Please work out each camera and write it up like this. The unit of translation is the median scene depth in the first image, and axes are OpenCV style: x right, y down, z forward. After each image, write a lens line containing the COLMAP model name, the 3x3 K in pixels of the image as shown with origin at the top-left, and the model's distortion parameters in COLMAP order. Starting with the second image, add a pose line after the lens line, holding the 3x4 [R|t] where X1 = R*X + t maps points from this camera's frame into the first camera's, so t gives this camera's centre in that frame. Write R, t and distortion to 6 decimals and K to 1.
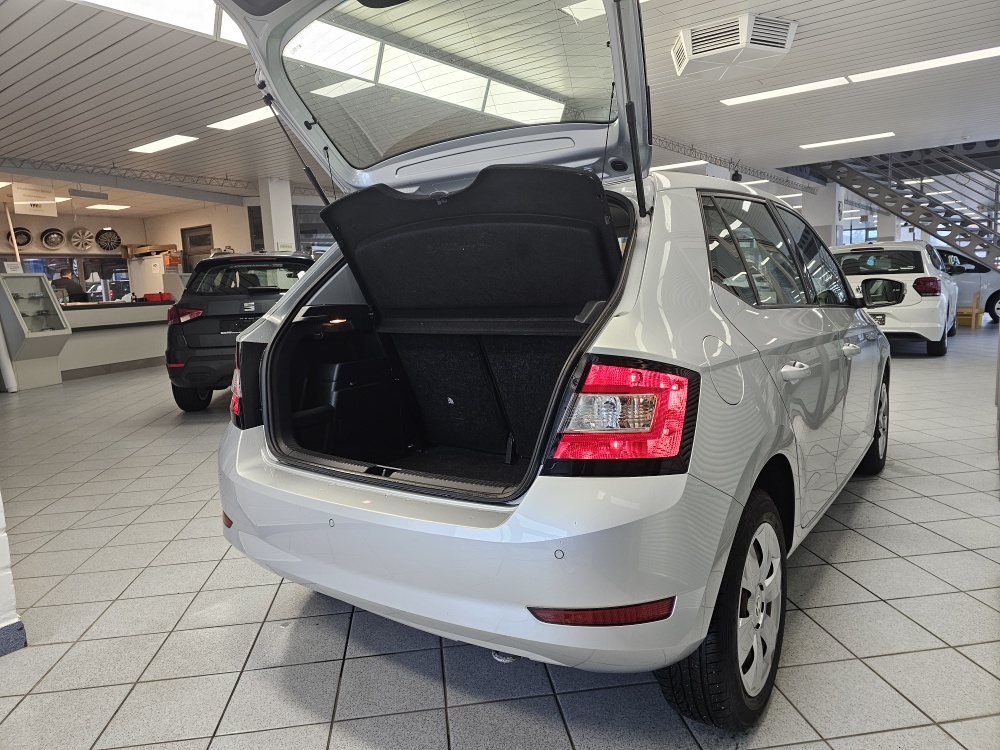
lens RADIAL K [[672.5, 0, 514.6], [0, 672.5, 377.6], [0, 0, 1]] dist [0.071438, -0.063312]
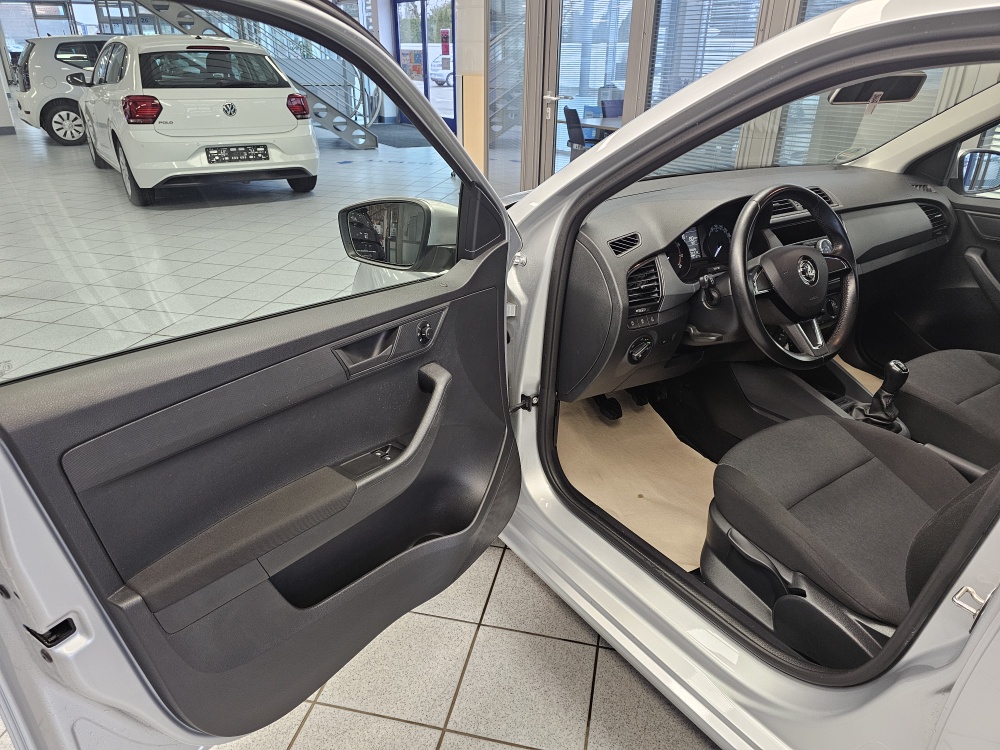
lens RADIAL K [[645.9, 0, 505.7], [0, 645.9, 381.1], [0, 0, 1]] dist [0.063961, -0.057594]
pose [[0.355577, -0.371590, 0.857604, -0.093720], [0.099646, 0.927413, 0.360523, -0.084865], [-0.929320, -0.042737, 0.366794, 0.467576]]
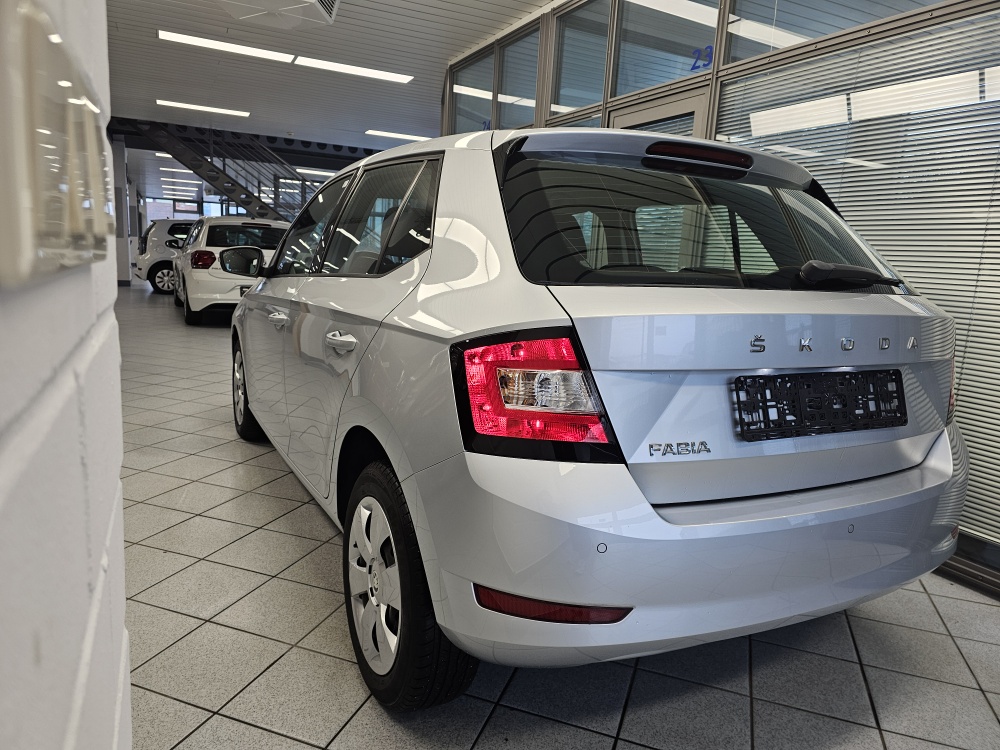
lens RADIAL K [[666.0, 0, 500.0], [0, 666.0, 375.0], [0, 0, 1]] dist [0.047053, -0.058844]
pose [[0.471449, -0.085989, 0.877691, -0.236299], [0.049402, 0.996247, 0.071067, -0.013525], [-0.880508, 0.009856, 0.473928, 0.201129]]
